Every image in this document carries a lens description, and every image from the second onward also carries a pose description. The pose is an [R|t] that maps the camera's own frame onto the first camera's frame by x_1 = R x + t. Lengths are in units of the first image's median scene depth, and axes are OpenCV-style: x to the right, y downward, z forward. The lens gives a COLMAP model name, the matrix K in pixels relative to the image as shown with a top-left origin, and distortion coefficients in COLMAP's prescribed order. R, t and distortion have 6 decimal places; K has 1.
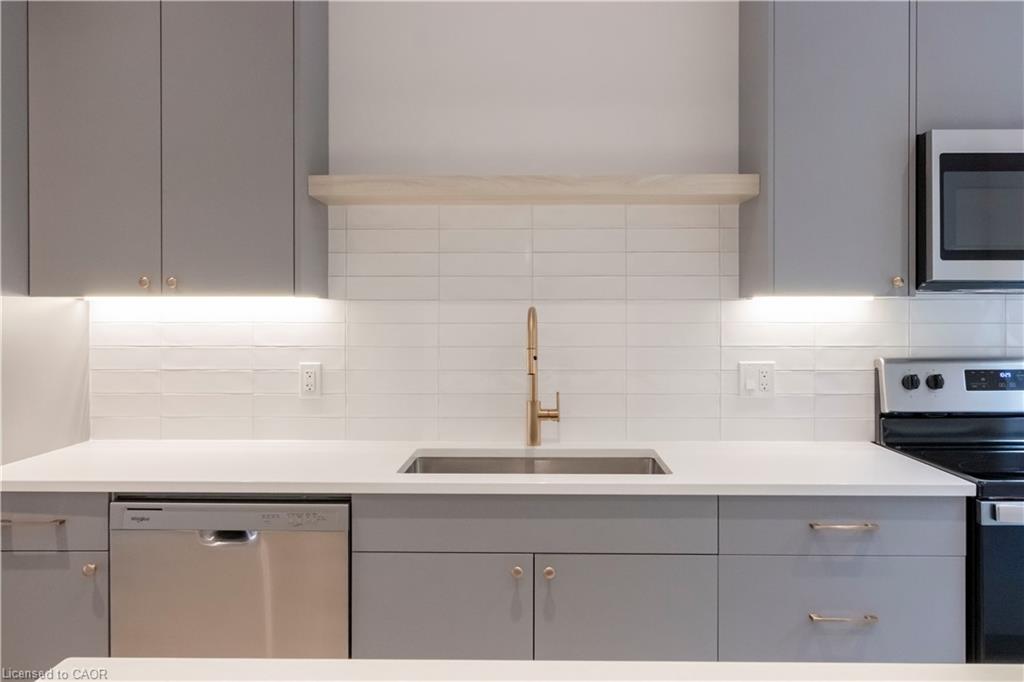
lens RADIAL K [[820.2, 0, 512.8], [0, 820.2, 310.7], [0, 0, 1]] dist [0.002695, -0.002240]
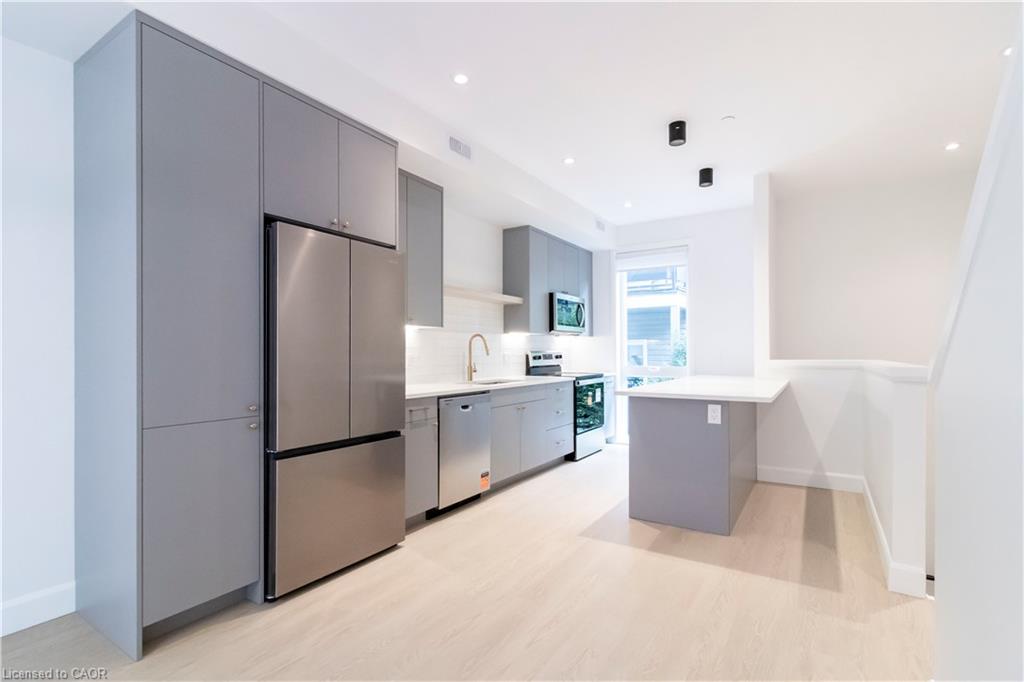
lens RADIAL K [[485.3, 0, 511.6], [0, 485.3, 351.1], [0, 0, 1]] dist [-0.001850, 0.000103]
pose [[0.522116, 0.001910, 0.852872, -1.400218], [0.004197, 0.999980, -0.004809, 0.066413], [-0.852864, 0.006090, 0.522097, -0.038032]]
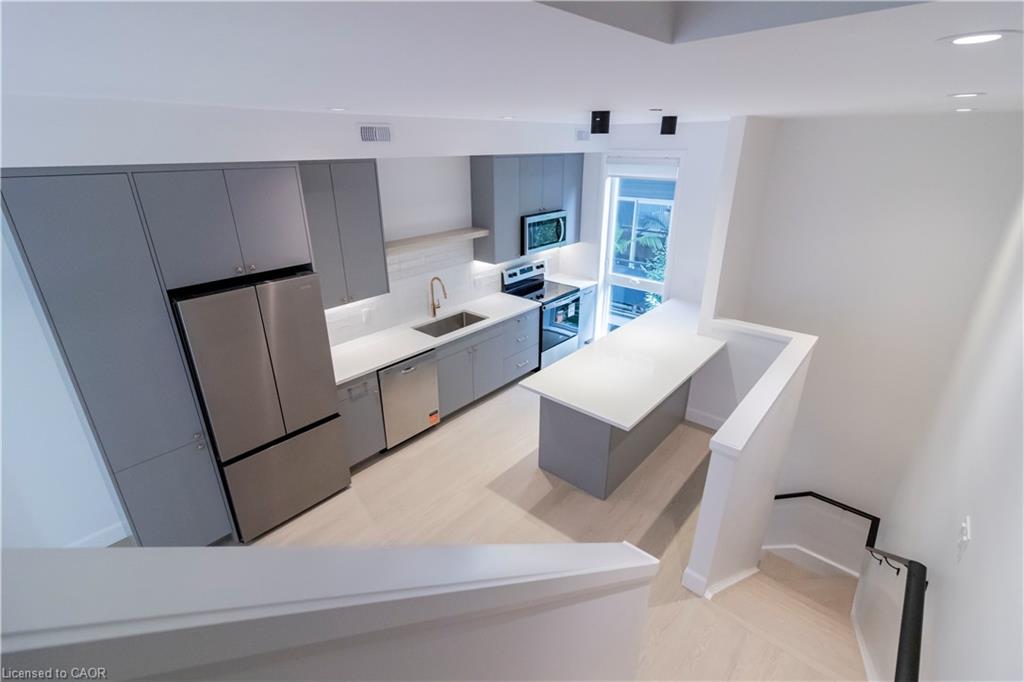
lens RADIAL K [[477.0, 0, 512.0], [0, 477.0, 341.0], [0, 0, 1]] dist [-0.001817, 0.000268]
pose [[0.641004, -0.298034, 0.707312, -1.162214], [0.001640, 0.922063, 0.387035, -0.487325], [-0.767536, -0.246931, 0.591535, -0.390722]]
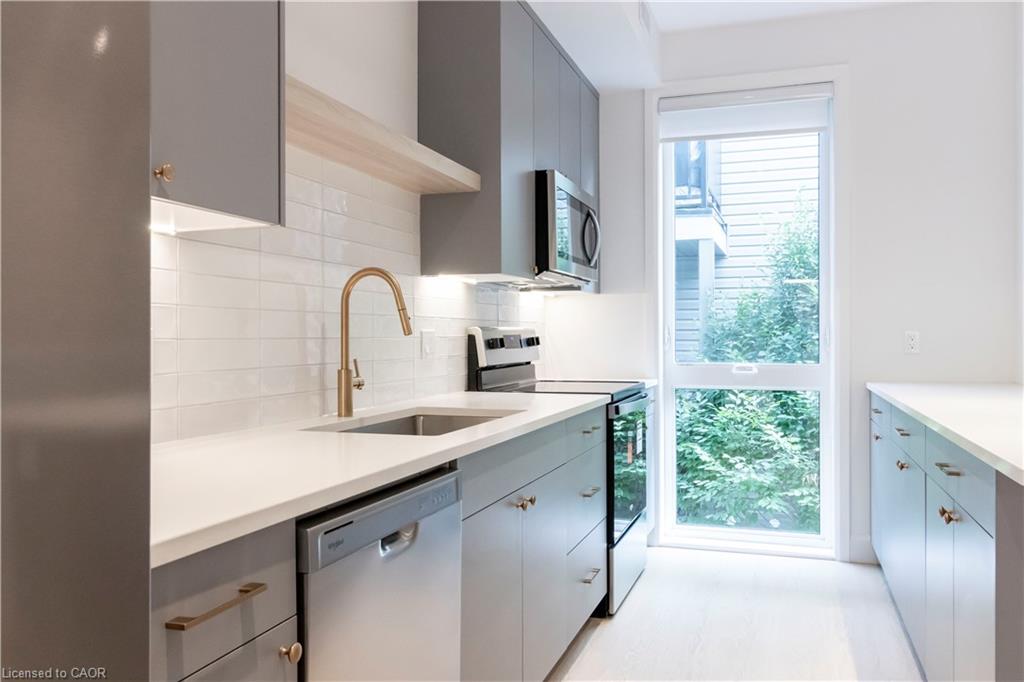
lens RADIAL K [[815.2, 0, 512.0], [0, 815.2, 341.0], [0, 0, 1]] dist [-0.000531, 0.000009]
pose [[0.300974, -0.004856, 0.953620, -0.813058], [0.002740, 0.999987, 0.004227, 0.075609], [-0.953628, 0.001341, 0.300983, 0.545486]]
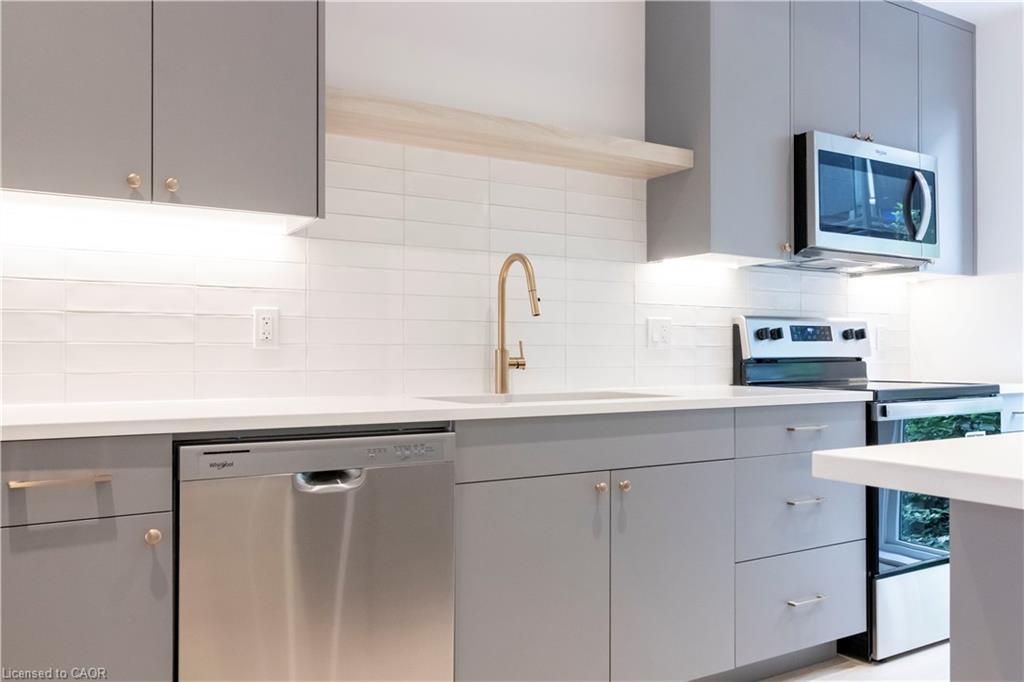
lens RADIAL K [[829.8, 0, 512.0], [0, 829.8, 341.0], [0, 0, 1]] dist [0.005857, 0.001448]
pose [[0.838637, 0.009760, 0.544603, -0.526530], [-0.000438, 0.999851, -0.017245, 0.118647], [-0.544691, 0.014224, 0.838516, 0.139042]]
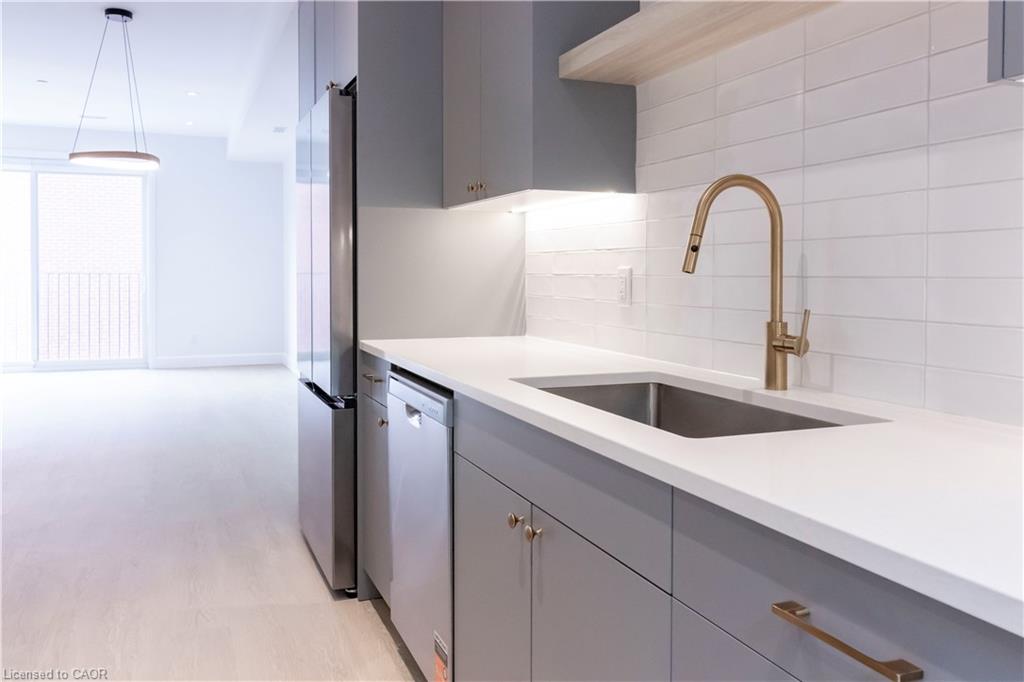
lens RADIAL K [[825.2, 0, 472.8], [0, 825.2, 288.8], [0, 0, 1]] dist [0.004872, 0.002103]
pose [[0.351389, 0.021889, -0.935974, 0.558579], [-0.001942, 0.999742, 0.022651, 0.070414], [0.936228, -0.006141, 0.351341, 0.554698]]
